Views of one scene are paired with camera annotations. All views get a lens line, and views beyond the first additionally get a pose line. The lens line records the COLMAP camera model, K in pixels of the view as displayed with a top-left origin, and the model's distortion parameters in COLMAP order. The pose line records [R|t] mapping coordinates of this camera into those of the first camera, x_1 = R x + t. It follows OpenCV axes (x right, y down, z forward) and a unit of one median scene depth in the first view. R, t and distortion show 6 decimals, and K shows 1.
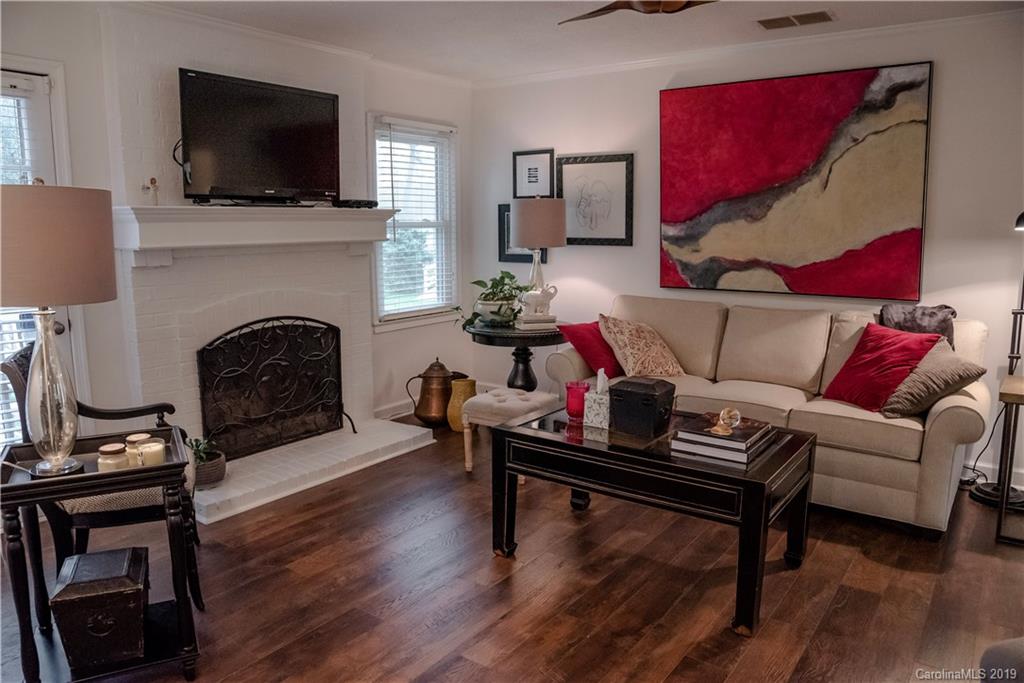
lens RADIAL K [[729.9, 0, 512.0], [0, 729.9, 341.5], [0, 0, 1]] dist [-0.073005, 0.006978]
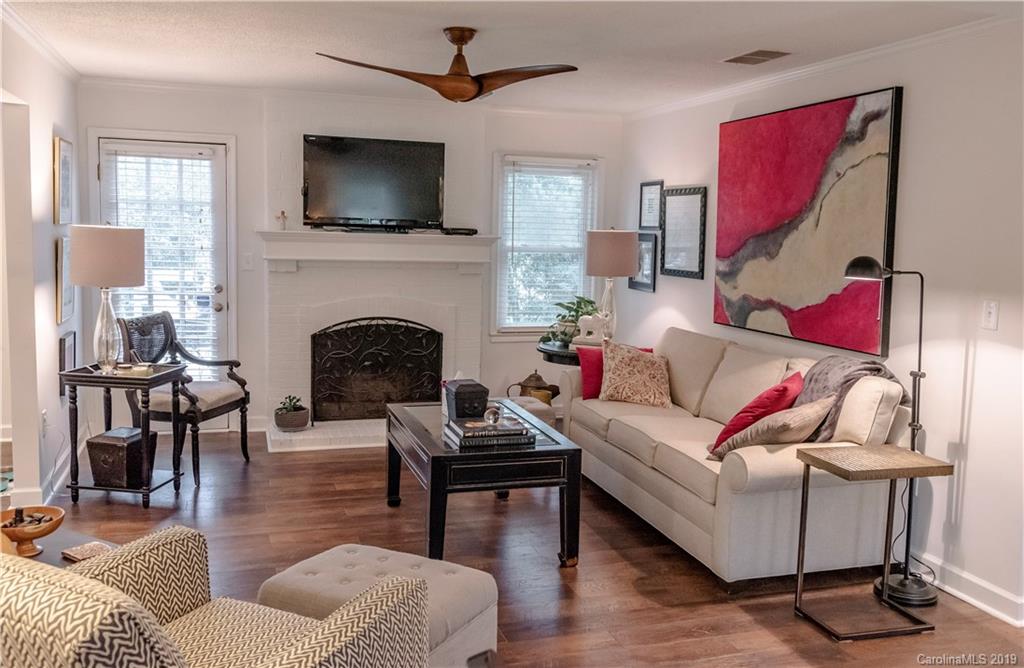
lens RADIAL K [[888.5, 0, 512.0], [0, 888.5, 334.0], [0, 0, 1]] dist [-0.002740, -0.012057]
pose [[0.803655, 0.092862, -0.587805, 0.756819], [-0.123136, 0.992322, -0.011586, -0.013687], [0.582216, 0.081691, 0.808920, -0.134067]]
